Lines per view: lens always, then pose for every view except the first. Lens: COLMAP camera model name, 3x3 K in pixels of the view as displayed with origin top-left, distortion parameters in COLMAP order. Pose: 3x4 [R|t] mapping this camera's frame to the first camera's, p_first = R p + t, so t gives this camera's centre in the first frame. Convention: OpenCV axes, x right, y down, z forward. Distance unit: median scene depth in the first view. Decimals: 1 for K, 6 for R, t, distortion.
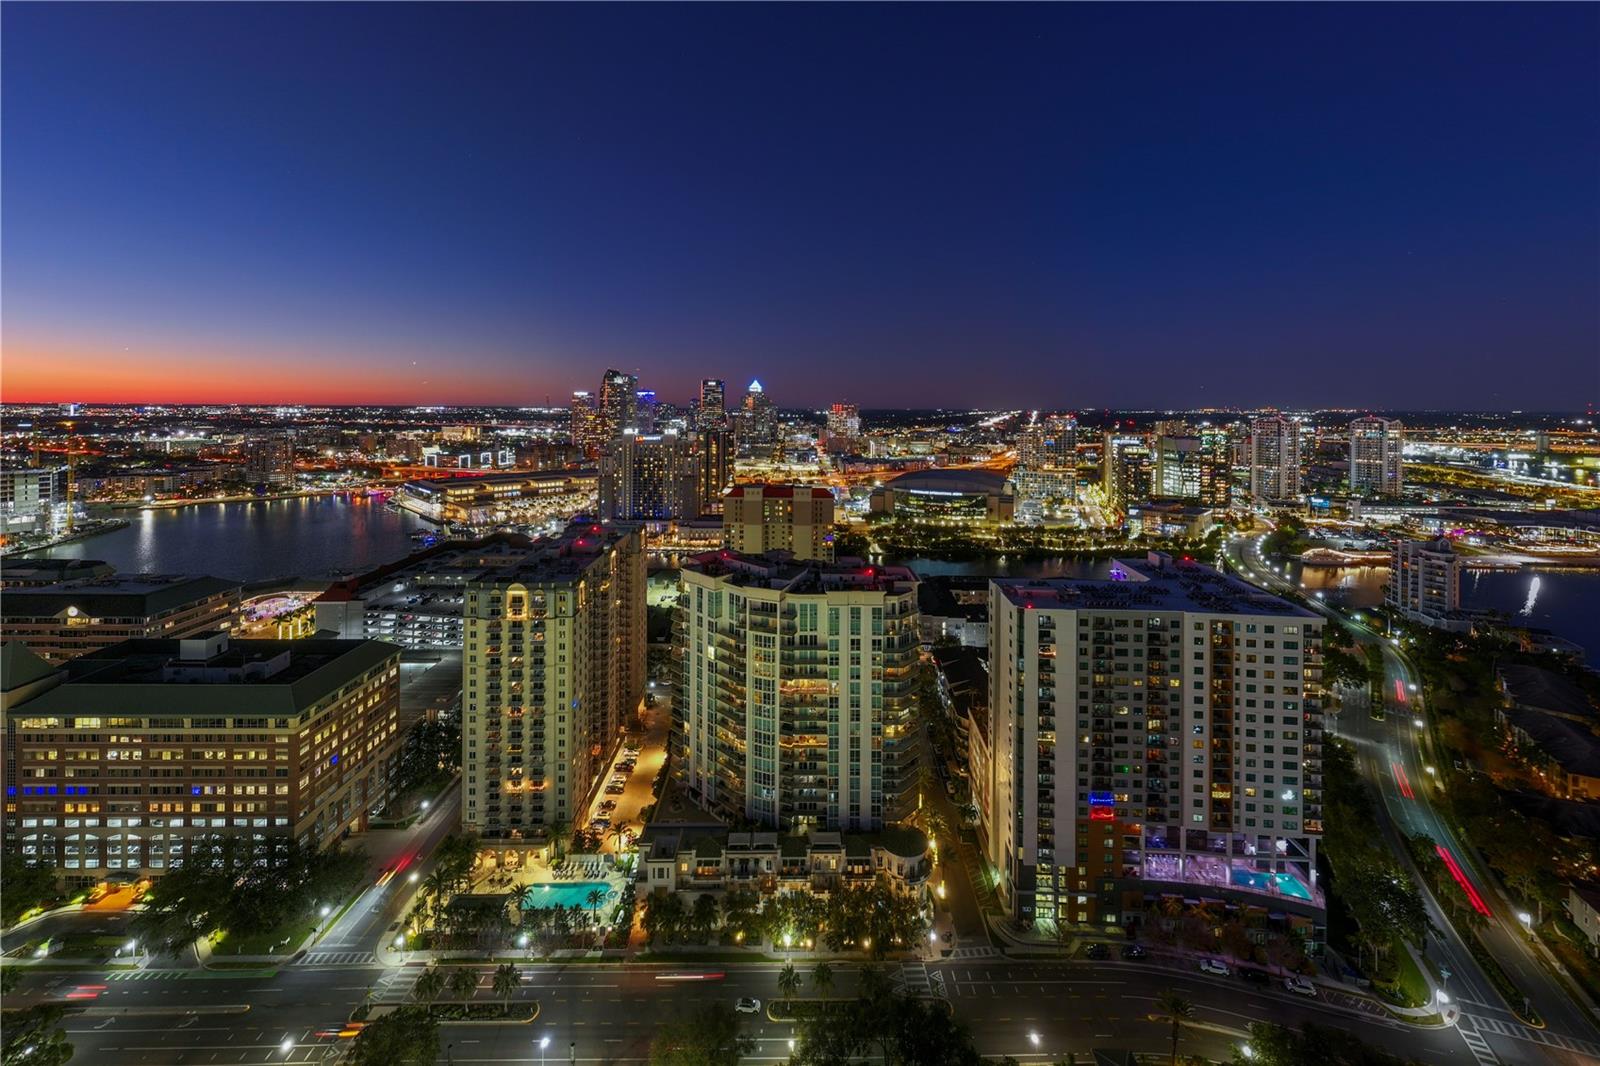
lens RADIAL K [[635.8, 0, 801.9], [0, 635.8, 411.2], [0, 0, 1]] dist [-0.001514, 0.000101]
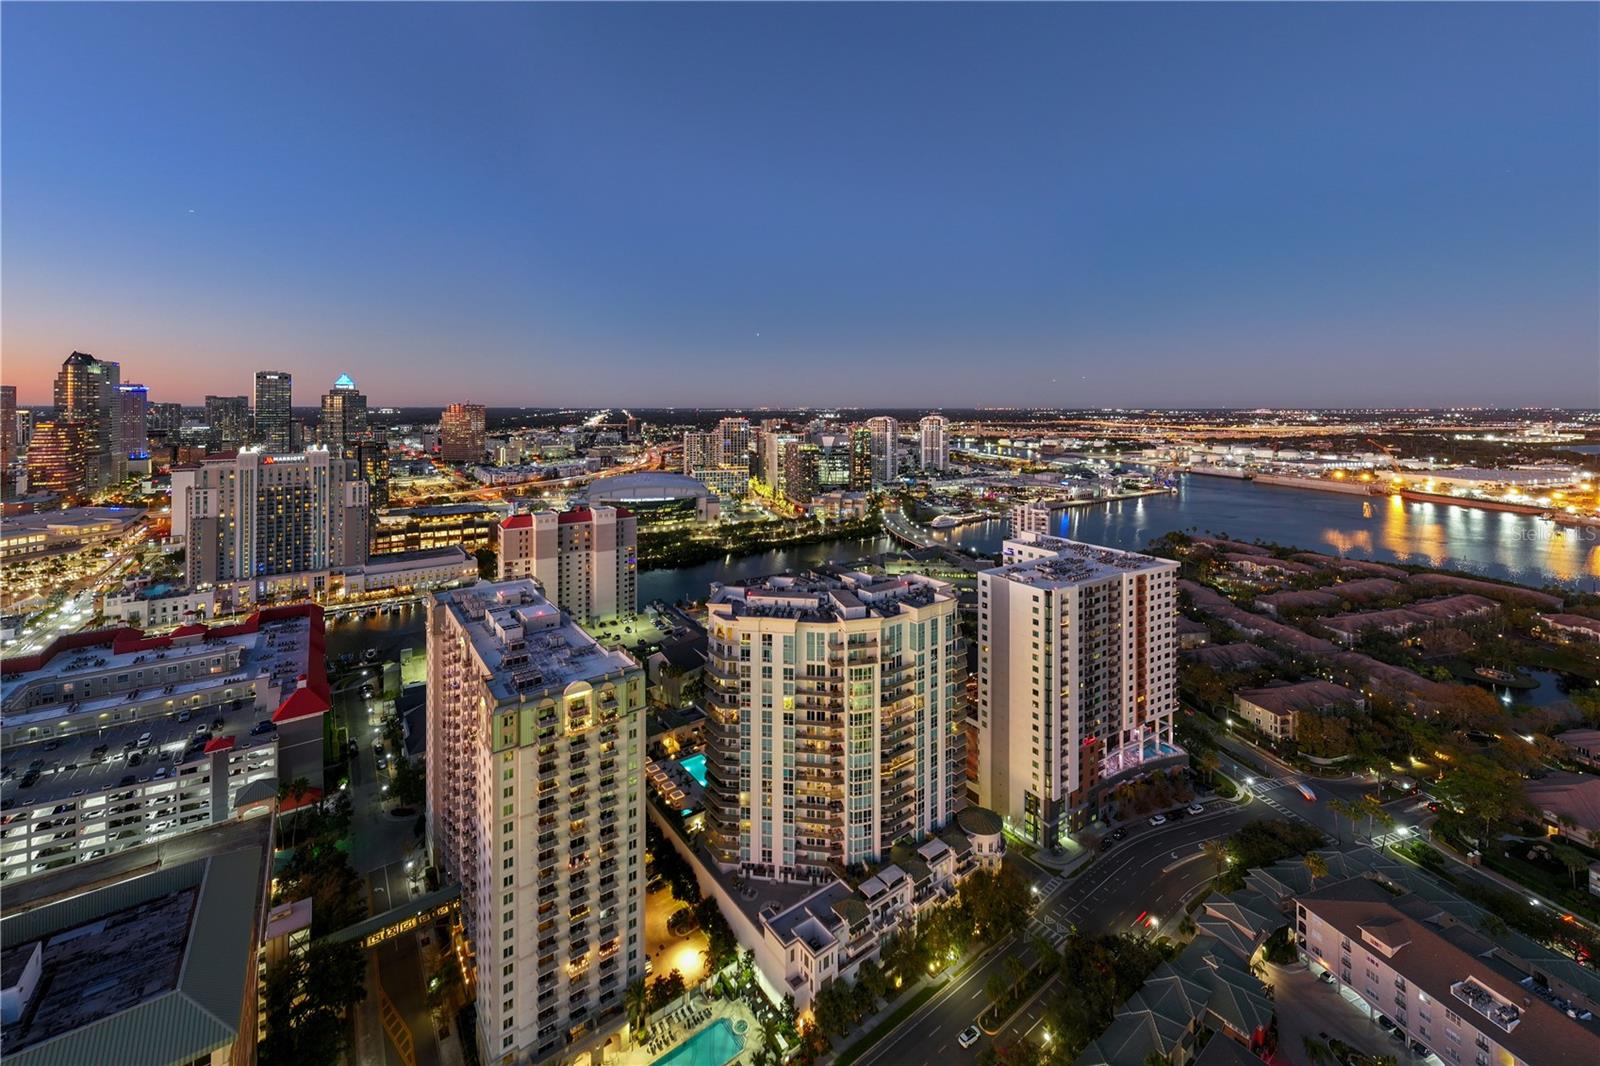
lens RADIAL K [[635.8, 0, 801.9], [0, 635.8, 411.2], [0, 0, 1]] dist [-0.001514, 0.000101]
pose [[0.804712, -0.007953, 0.593612, -0.677316], [0.006749, 0.999968, 0.004249, -0.038243], [-0.593627, 0.000587, 0.804740, 0.272971]]
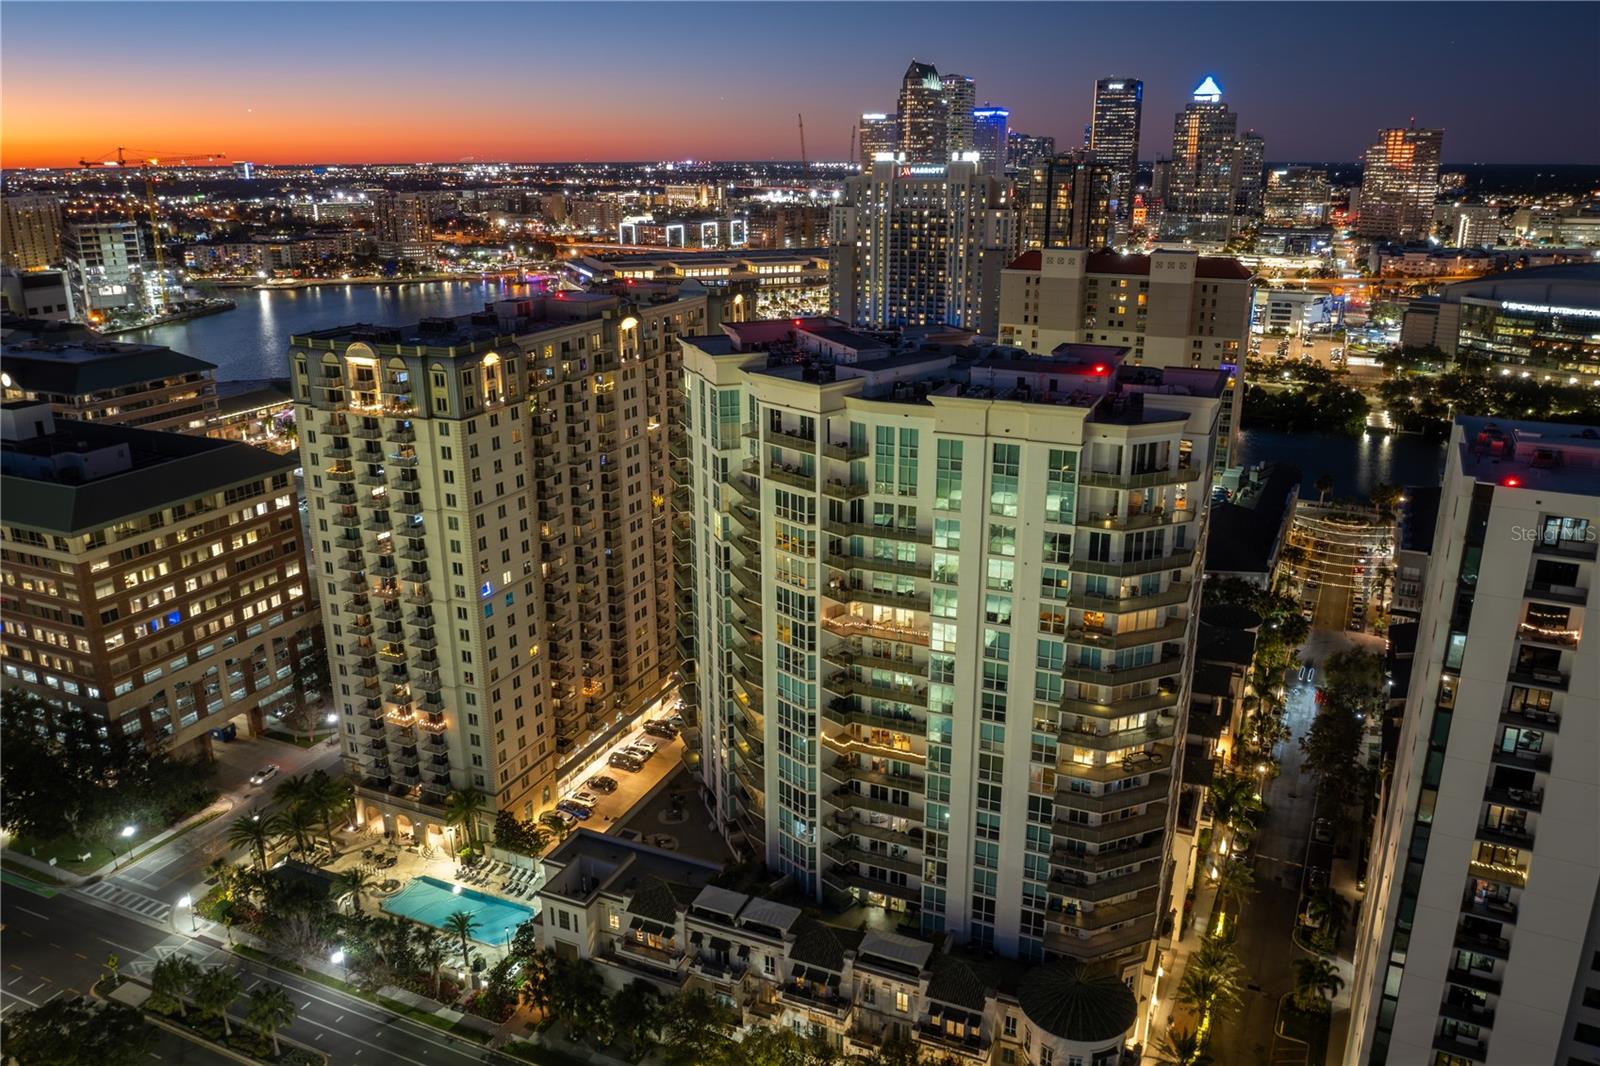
lens RADIAL K [[1143.2, 0, 807.4], [0, 1143.2, 525.8], [0, 0, 1]] dist [-0.016543, -0.000688]
pose [[0.910766, 0.119403, -0.395284, 0.236676], [0.003284, 0.955155, 0.296088, 0.148269], [0.412911, -0.270964, 0.869530, 0.340052]]
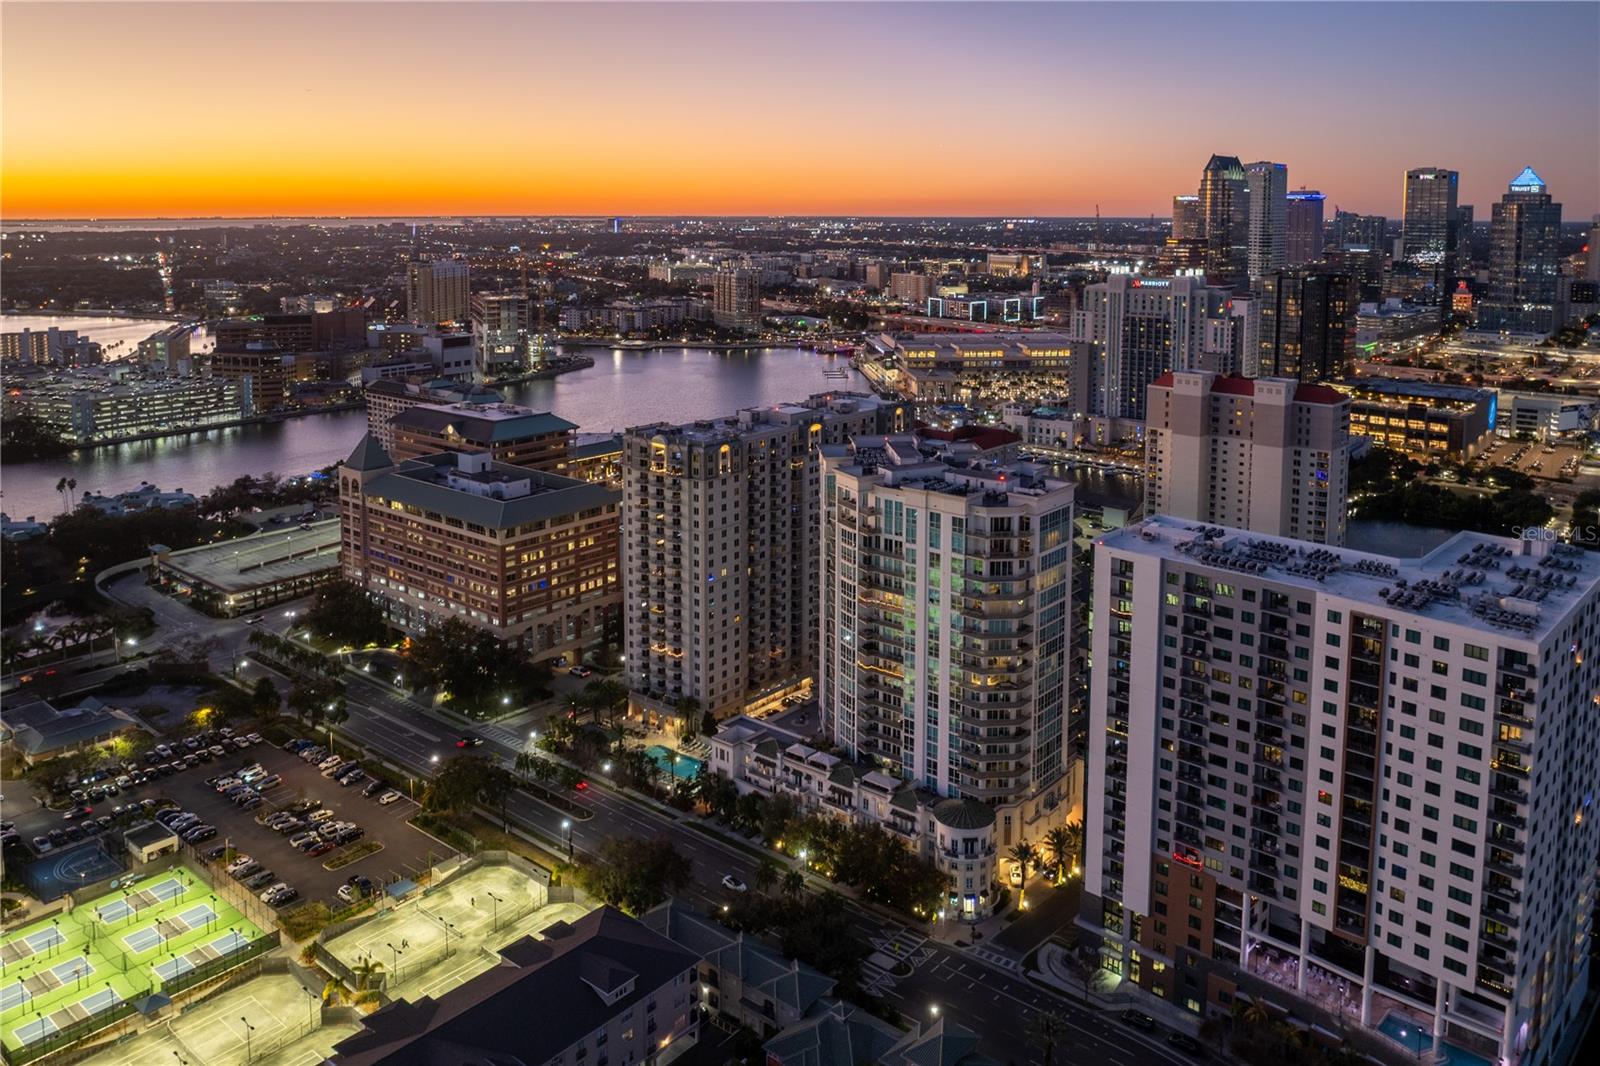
lens RADIAL K [[1217.6, 0, 806.6], [0, 1217.6, 327.1], [0, 0, 1]] dist [-0.014815, -0.013956]
pose [[0.757165, 0.058012, -0.650643, 0.869762], [-0.004521, 0.996490, 0.083586, -0.036265], [0.653208, -0.060347, 0.754770, -0.191511]]
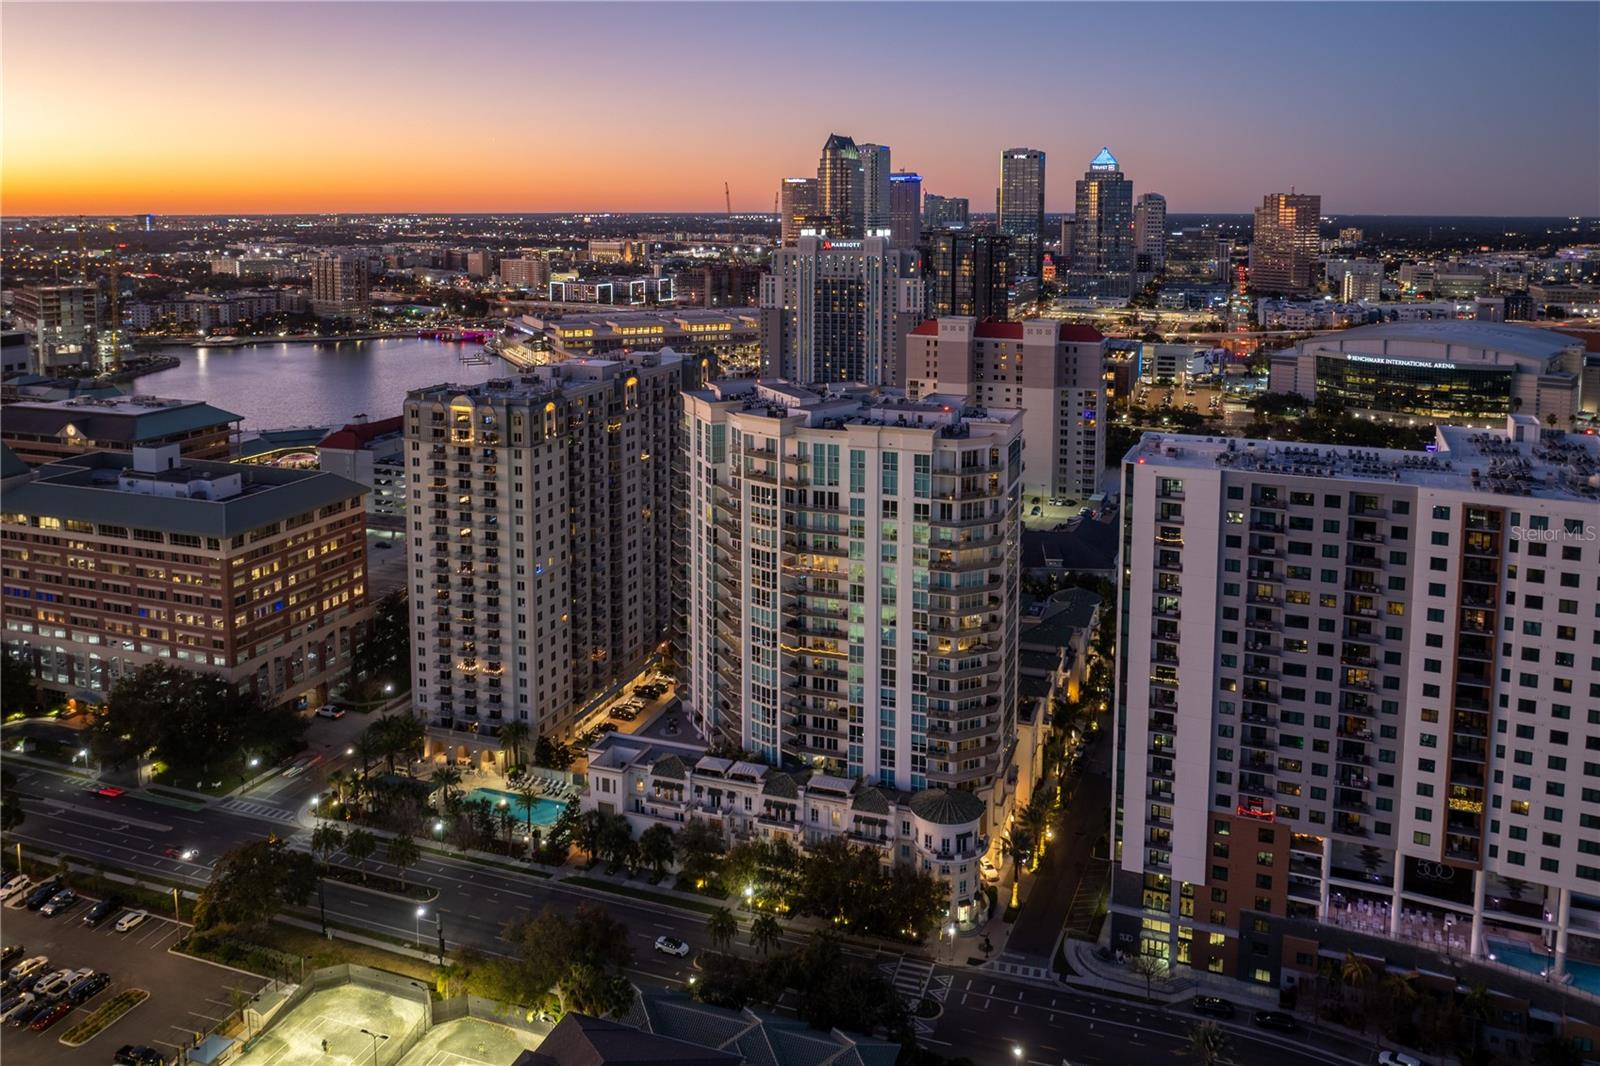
lens RADIAL K [[1217.6, 0, 806.6], [0, 1217.6, 327.1], [0, 0, 1]] dist [-0.014815, -0.013956]
pose [[0.935903, 0.028968, -0.351064, 0.413602], [0.001321, 0.996317, 0.085732, 0.073662], [0.352255, -0.080700, 0.932418, -0.156983]]
